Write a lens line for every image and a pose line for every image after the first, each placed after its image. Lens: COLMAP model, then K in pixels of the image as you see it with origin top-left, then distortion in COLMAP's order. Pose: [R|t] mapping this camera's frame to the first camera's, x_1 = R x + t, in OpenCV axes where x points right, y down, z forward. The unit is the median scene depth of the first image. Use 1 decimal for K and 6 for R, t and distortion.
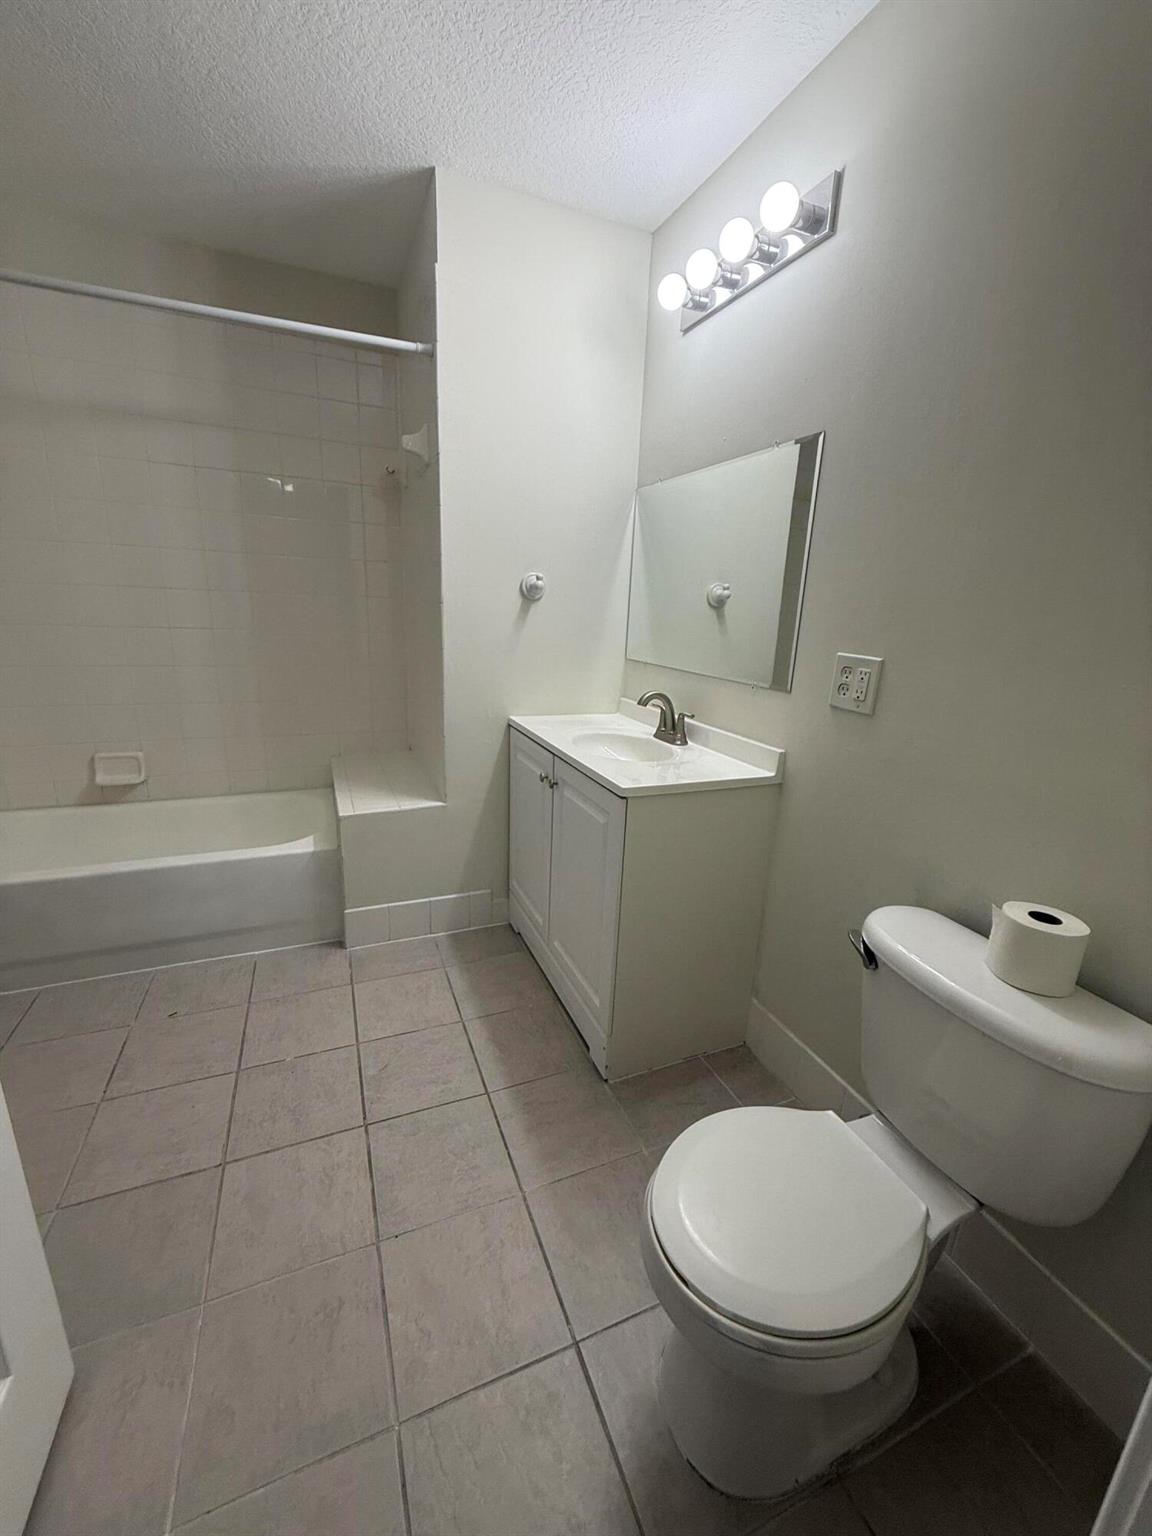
lens RADIAL K [[612.2, 0, 575.2], [0, 612.2, 766.8], [0, 0, 1]] dist [0.002315, -0.000276]
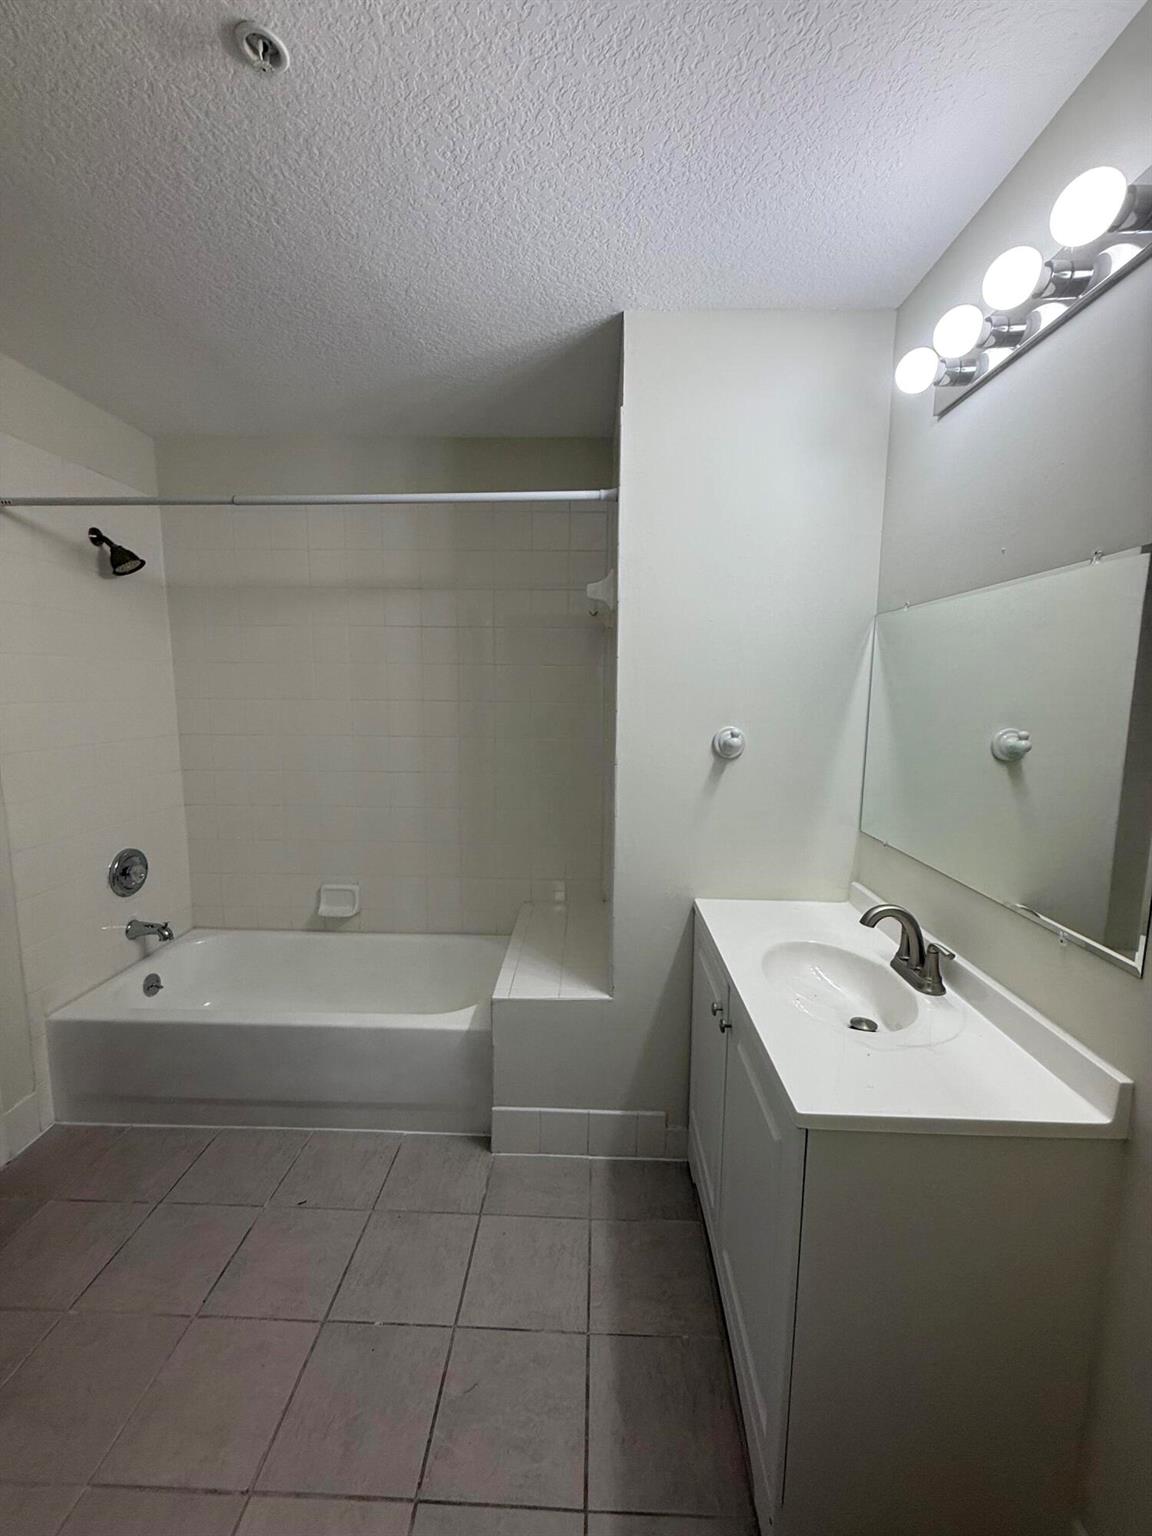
lens RADIAL K [[612.2, 0, 575.2], [0, 612.2, 766.8], [0, 0, 1]] dist [0.002315, -0.000276]
pose [[0.909281, 0.021542, -0.415624, 0.085419], [-0.080660, 0.988846, -0.125212, -0.150019], [0.408291, 0.147378, 0.900876, 0.200942]]
